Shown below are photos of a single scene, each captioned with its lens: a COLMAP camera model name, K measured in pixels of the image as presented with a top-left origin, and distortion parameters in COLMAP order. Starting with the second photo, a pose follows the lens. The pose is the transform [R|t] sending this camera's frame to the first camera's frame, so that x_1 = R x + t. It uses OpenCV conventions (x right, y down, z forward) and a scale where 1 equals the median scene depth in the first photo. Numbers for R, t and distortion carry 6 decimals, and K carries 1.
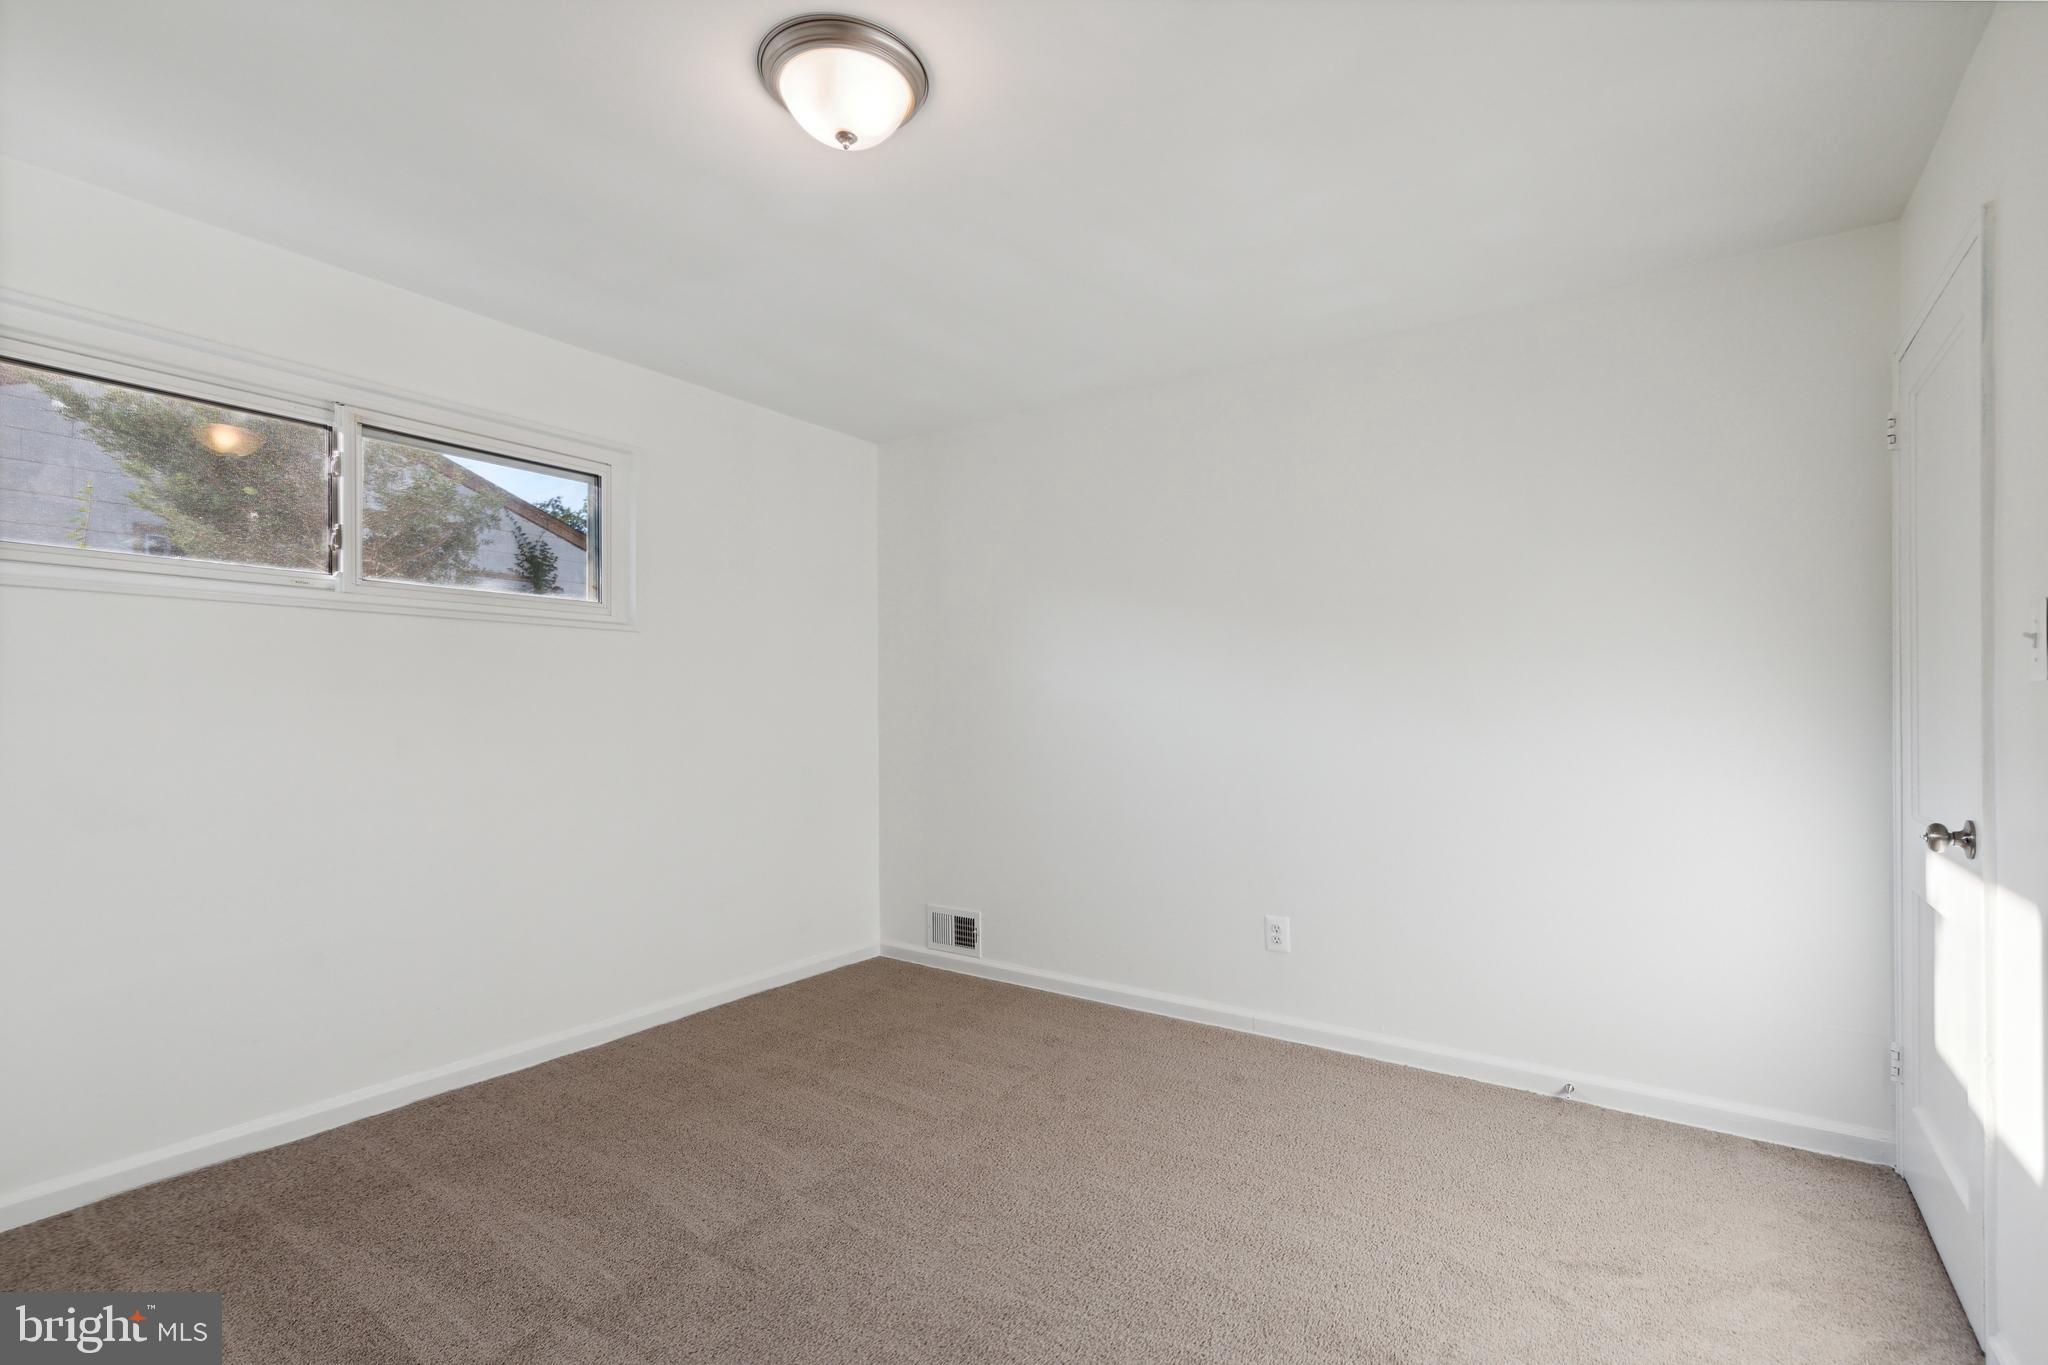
lens RADIAL K [[928.6, 0, 1030.6], [0, 928.6, 688.7], [0, 0, 1]] dist [0.004243, -0.003050]
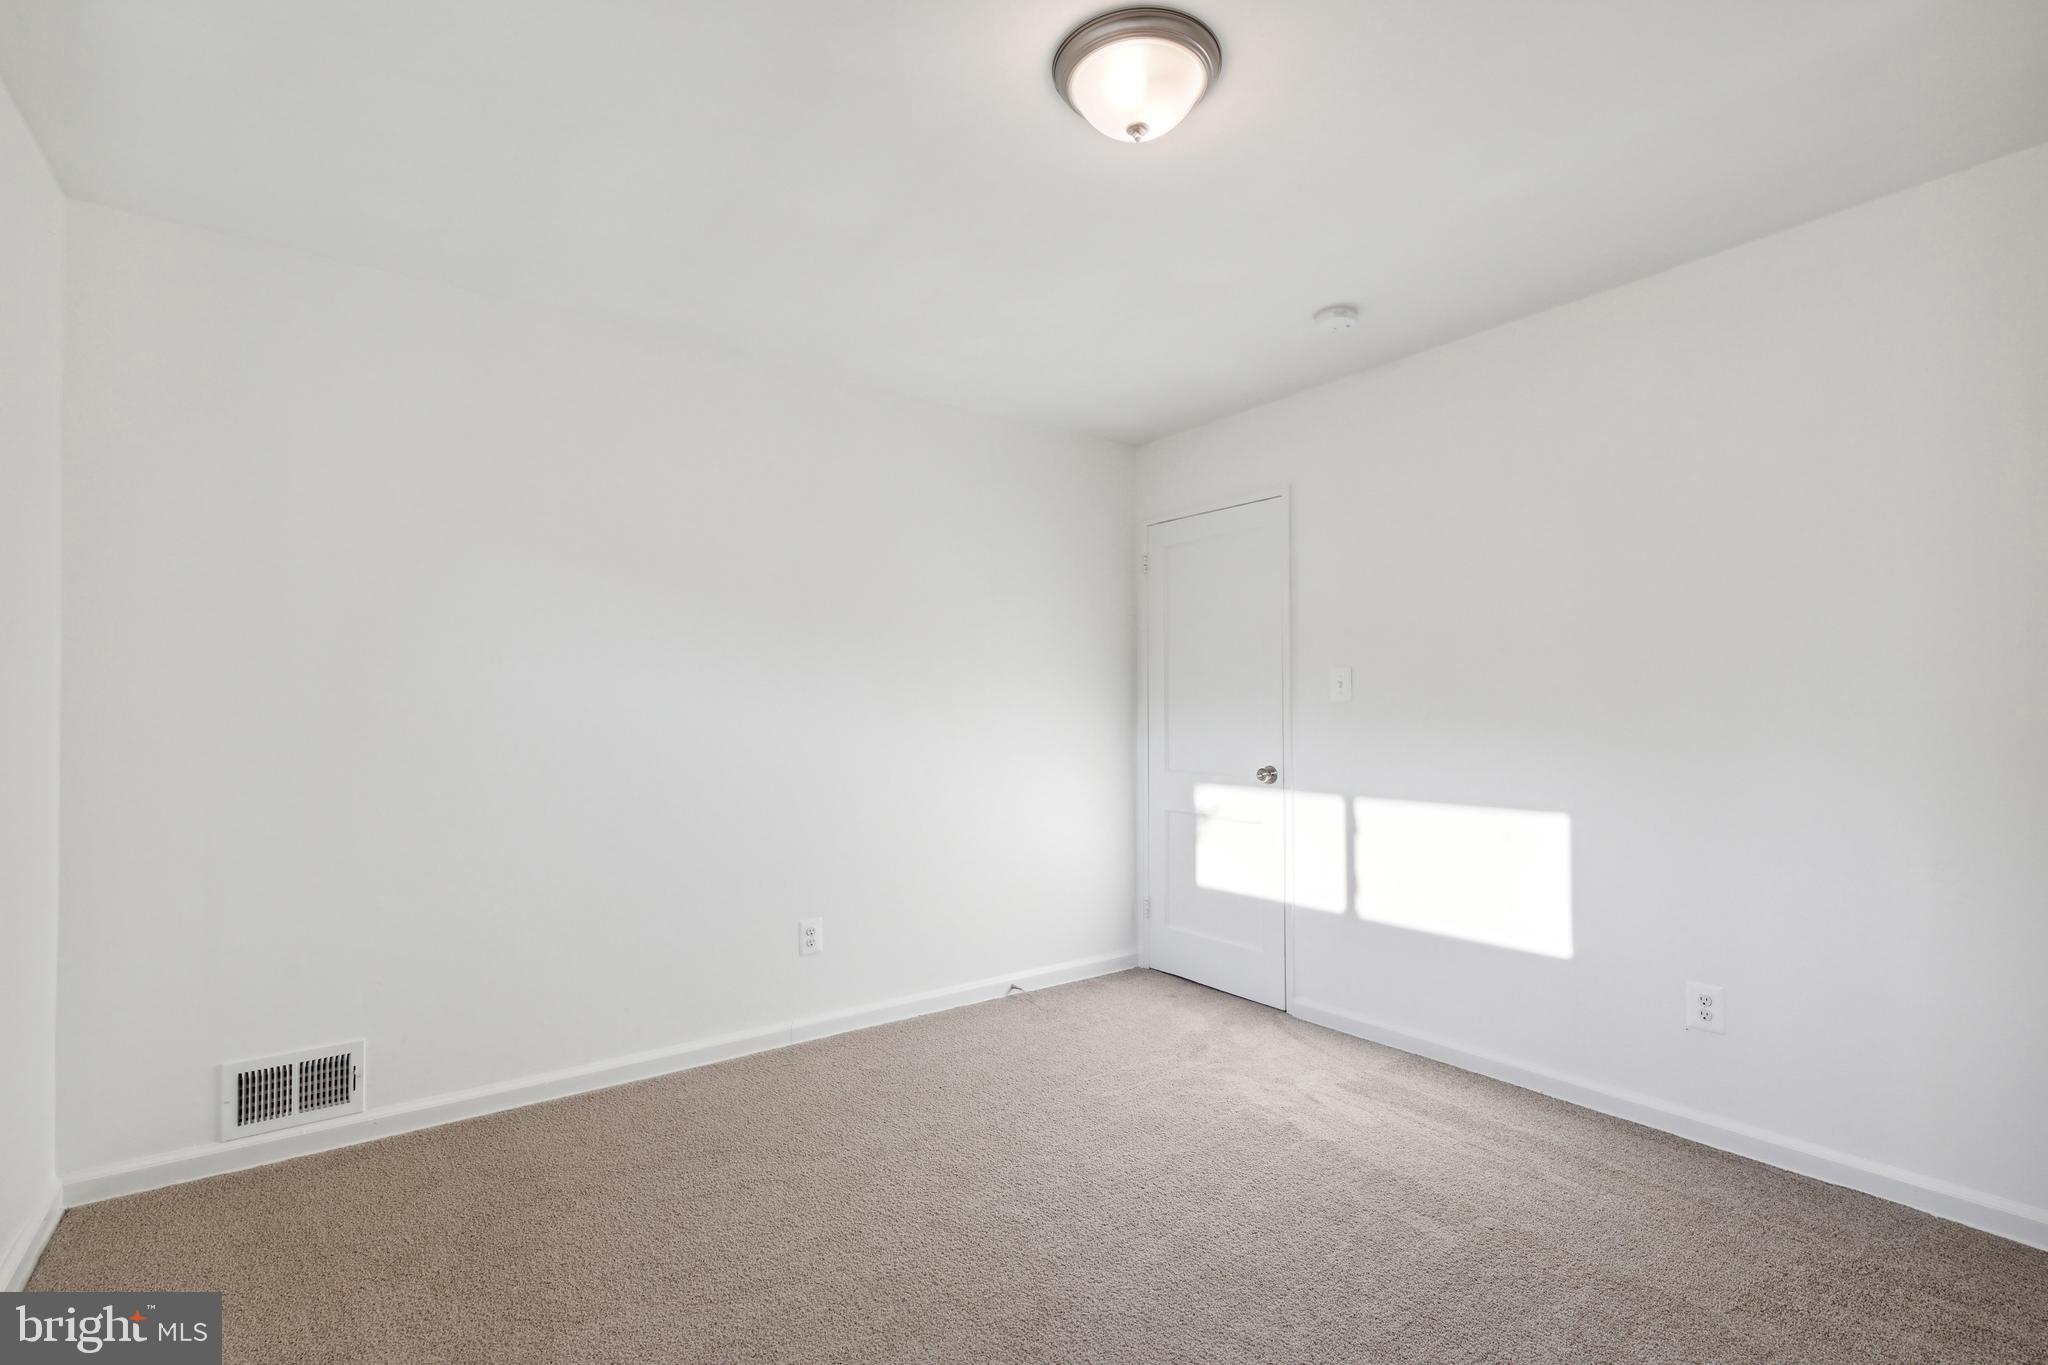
lens RADIAL K [[928.6, 0, 1022.7], [0, 928.6, 689.4], [0, 0, 1]] dist [0.004243, -0.003050]
pose [[0.326885, 0.026577, 0.944690, -0.632325], [-0.009468, 0.999646, -0.024847, 0.016113], [-0.945017, -0.000823, 0.327021, 0.450611]]
